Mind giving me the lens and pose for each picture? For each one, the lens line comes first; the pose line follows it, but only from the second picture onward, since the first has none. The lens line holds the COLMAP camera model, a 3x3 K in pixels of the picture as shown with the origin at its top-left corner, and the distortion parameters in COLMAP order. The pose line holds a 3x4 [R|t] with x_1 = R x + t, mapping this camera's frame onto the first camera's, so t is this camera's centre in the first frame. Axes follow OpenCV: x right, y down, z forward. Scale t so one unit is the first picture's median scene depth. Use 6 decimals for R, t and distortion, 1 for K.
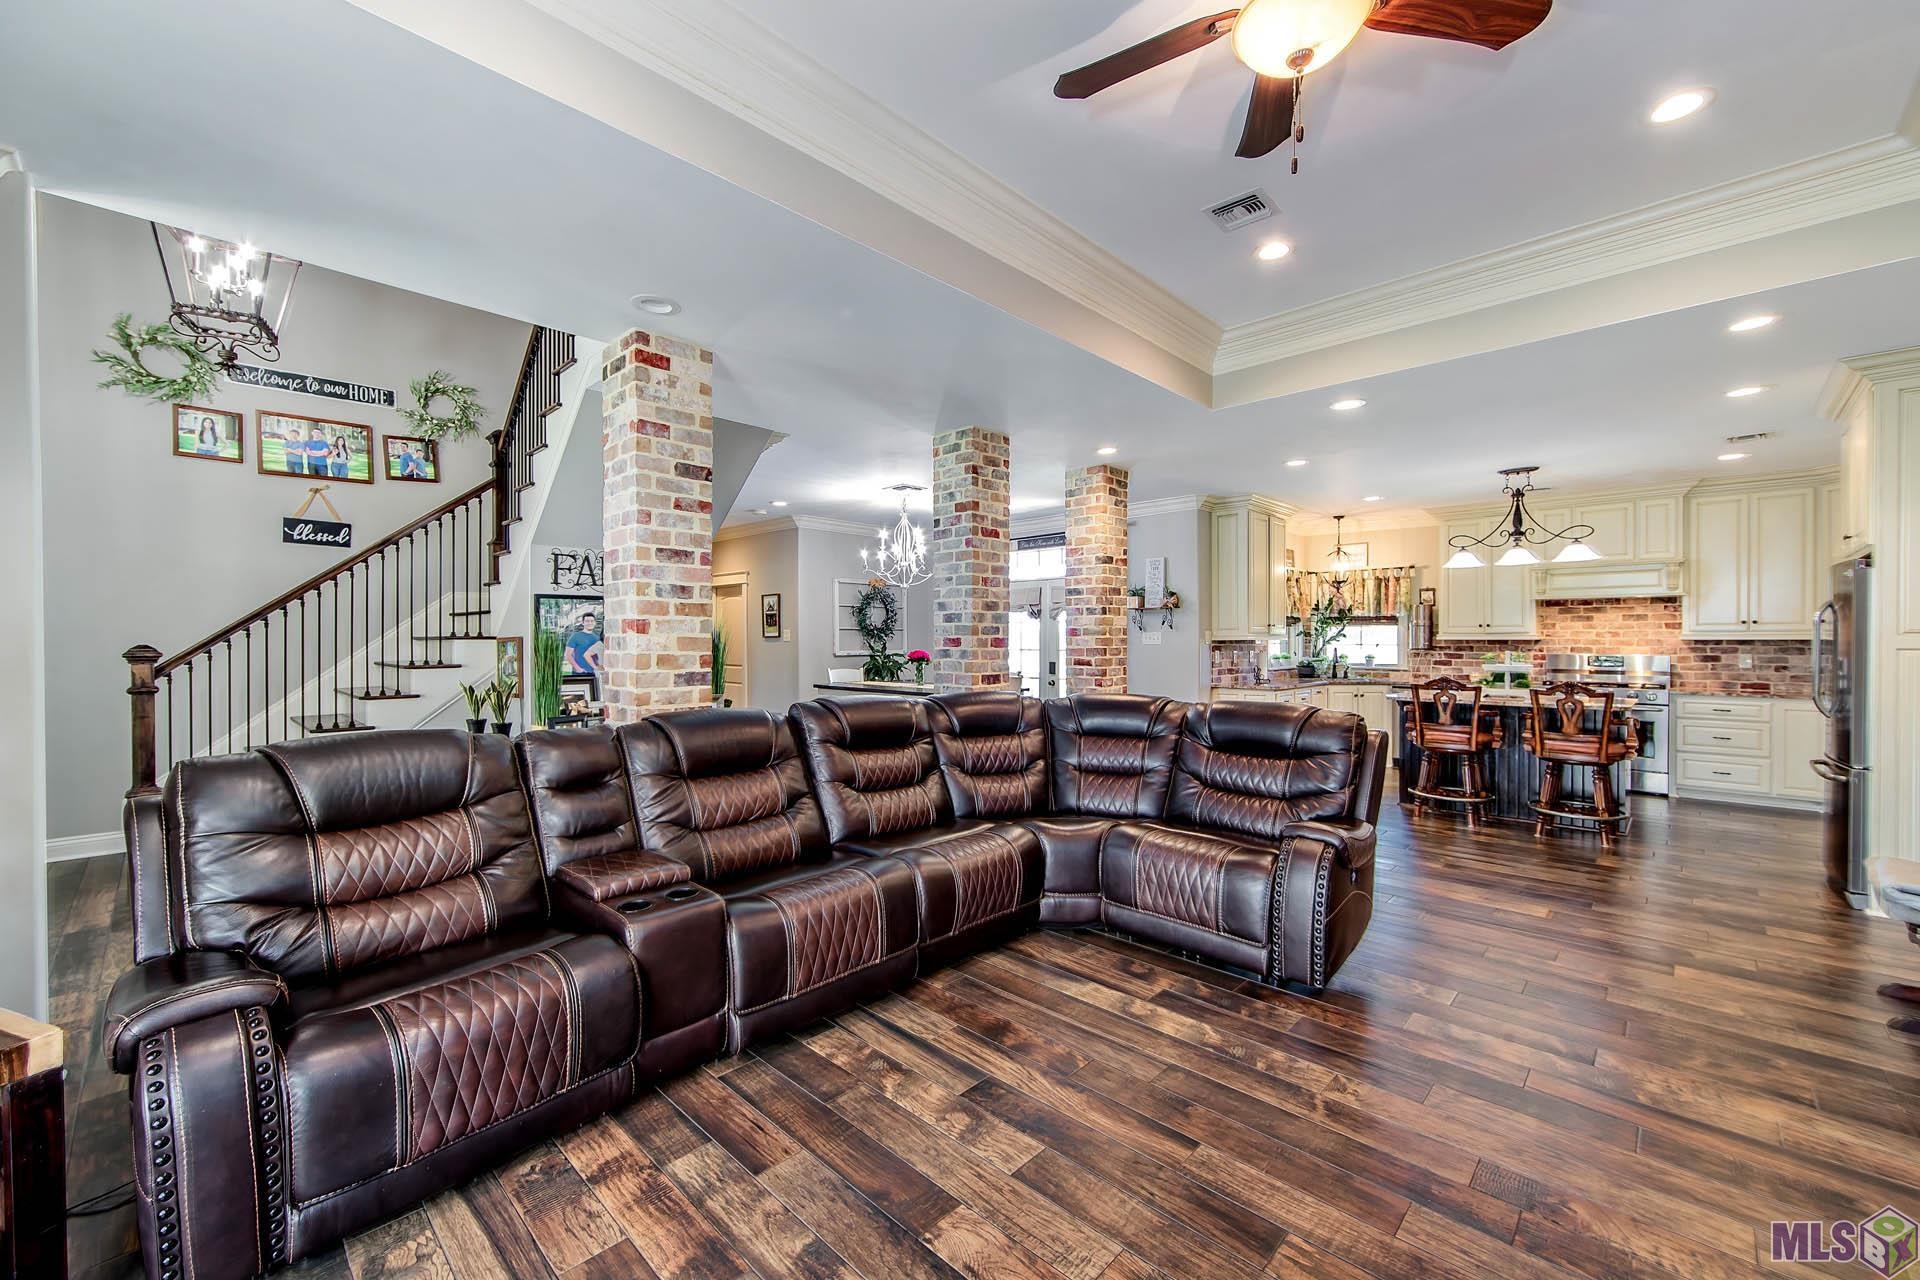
lens RADIAL K [[756.6, 0, 955.5], [0, 756.6, 638.5], [0, 0, 1]] dist [-0.002605, -0.000166]
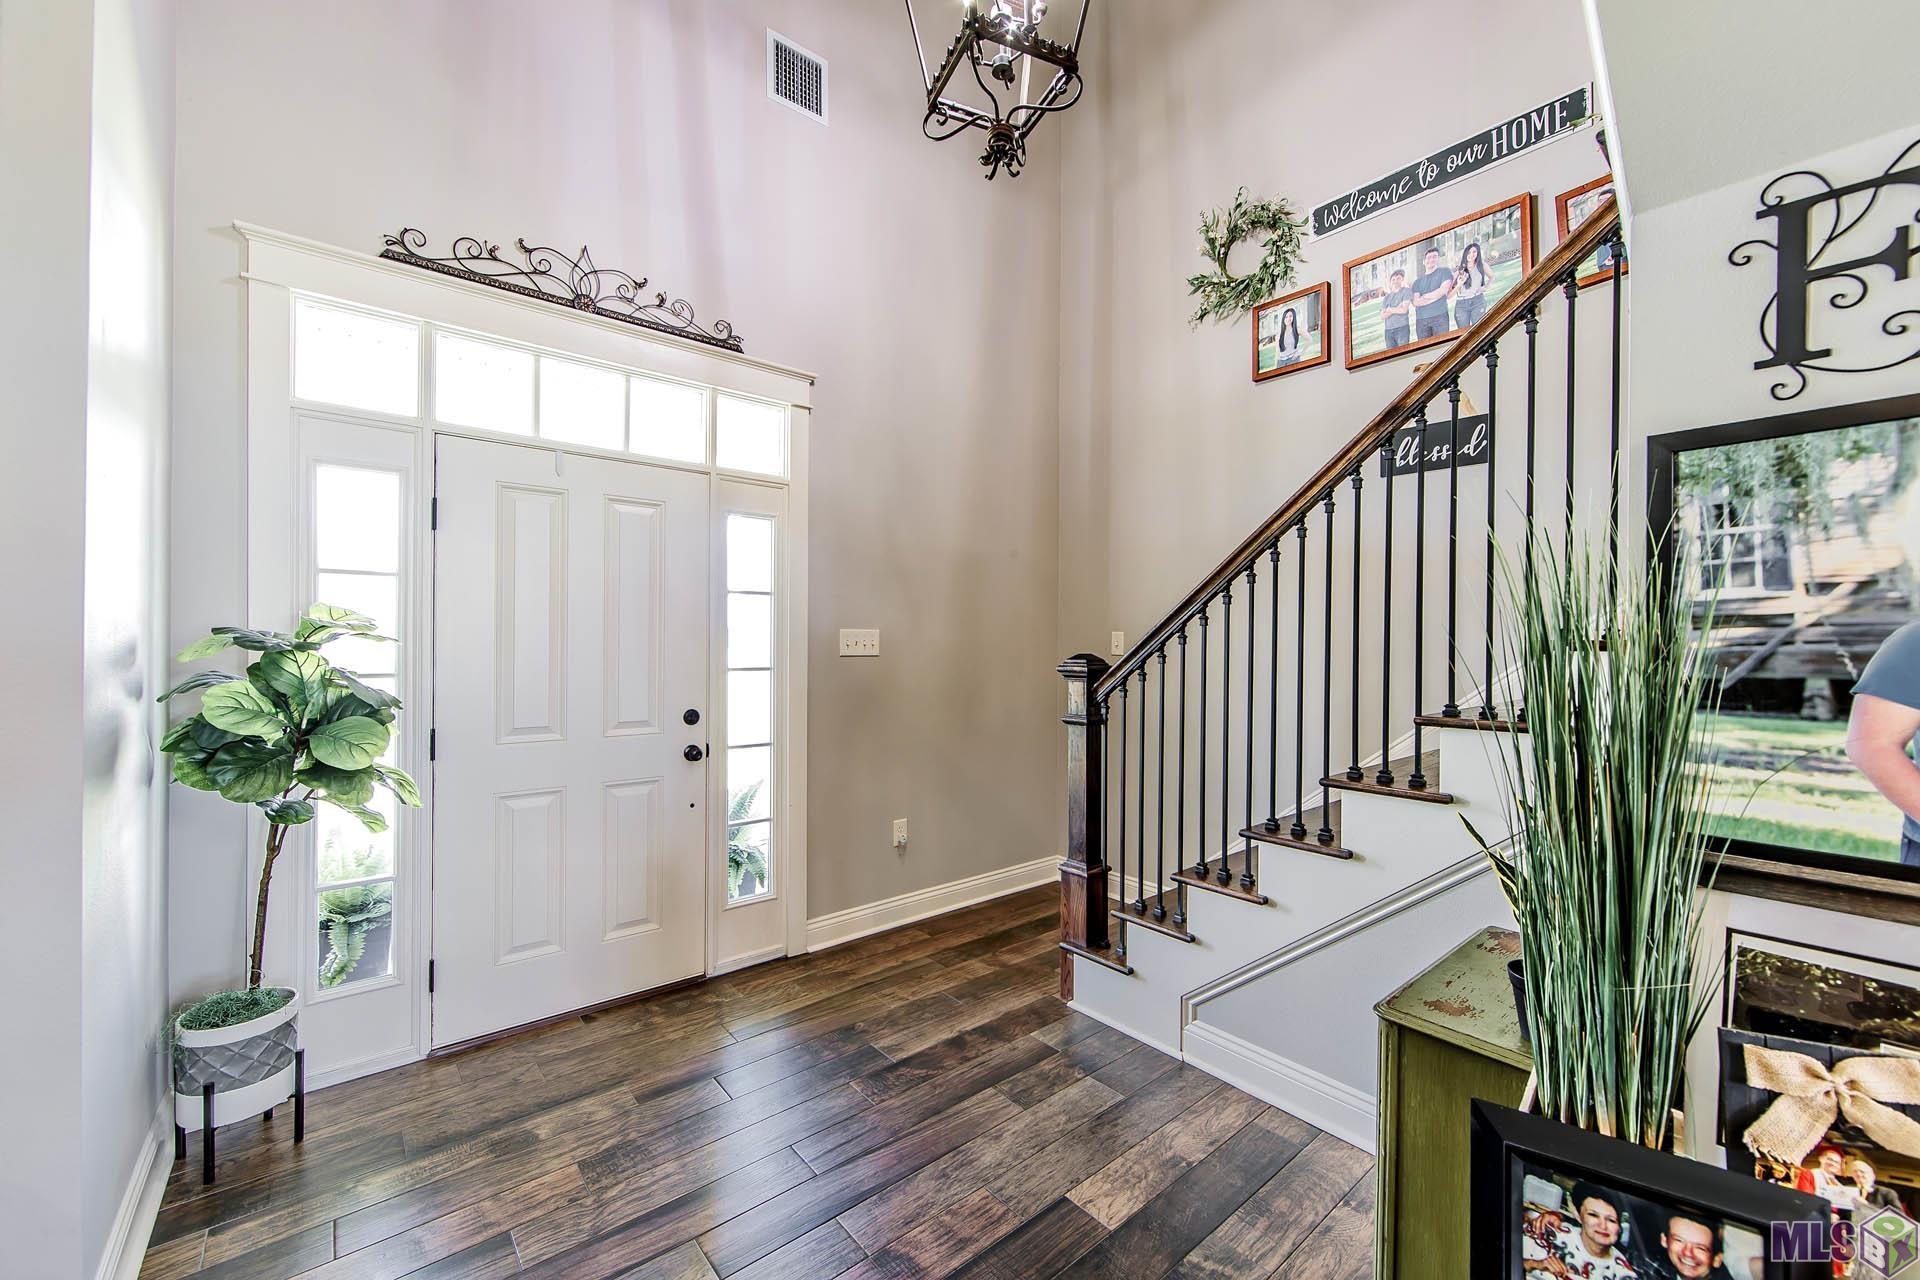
lens RADIAL K [[756.6, 0, 955.2], [0, 756.6, 642.1], [0, 0, 1]] dist [-0.002605, -0.000166]
pose [[-0.106424, -0.002018, -0.994319, -0.289756], [-0.007692, 0.999970, -0.001206, -0.000348], [0.994291, 0.007520, -0.106437, 0.739163]]
